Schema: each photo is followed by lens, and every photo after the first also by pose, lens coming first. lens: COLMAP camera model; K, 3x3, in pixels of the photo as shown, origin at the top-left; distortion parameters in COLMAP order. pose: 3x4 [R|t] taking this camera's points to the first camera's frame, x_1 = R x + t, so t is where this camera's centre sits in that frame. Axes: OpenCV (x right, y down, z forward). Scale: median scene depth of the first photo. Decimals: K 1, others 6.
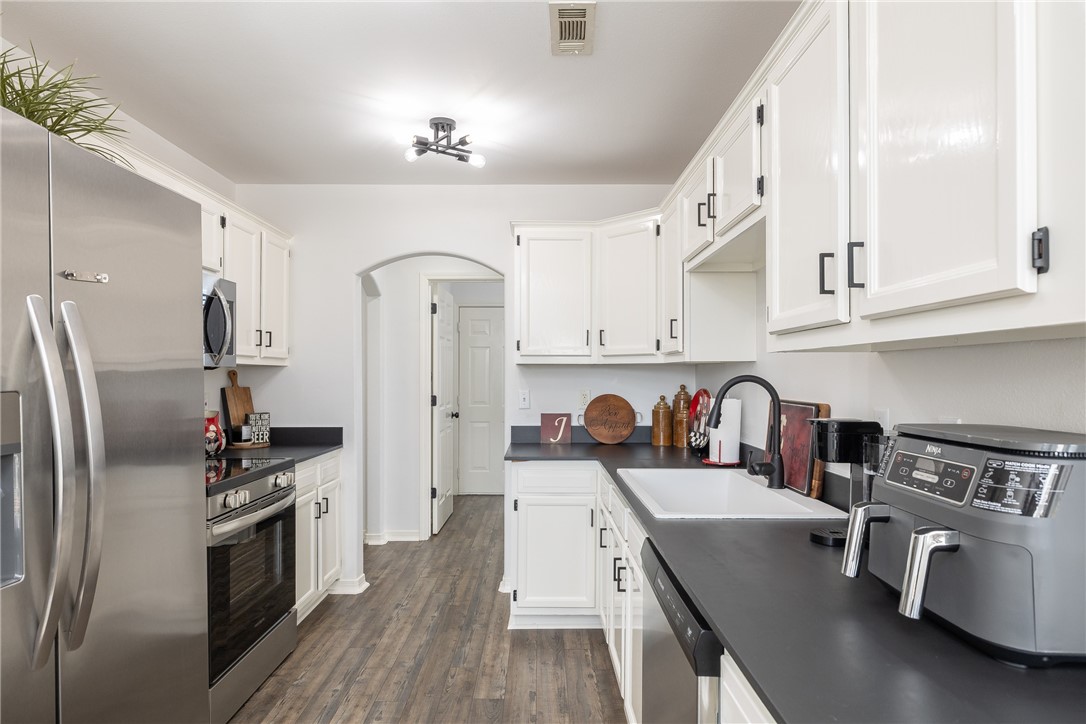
lens RADIAL K [[604.9, 0, 541.3], [0, 604.9, 375.6], [0, 0, 1]] dist [0.000062, 0.000046]
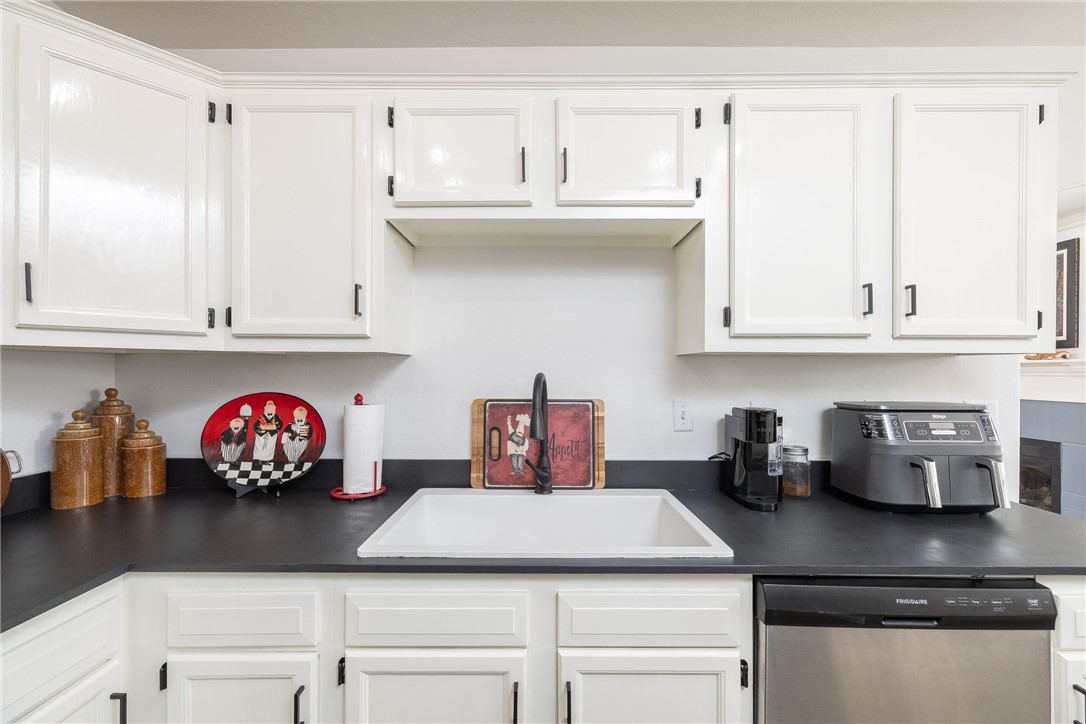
lens RADIAL K [[460.6, 0, 544.3], [0, 460.6, 362.6], [0, 0, 1]] dist [0.000492, 0.000499]
pose [[0.006554, 0.020196, 0.999775, -0.250124], [-0.003751, 0.999789, -0.020172, -0.001859], [-0.999971, -0.003618, 0.006628, 0.747095]]
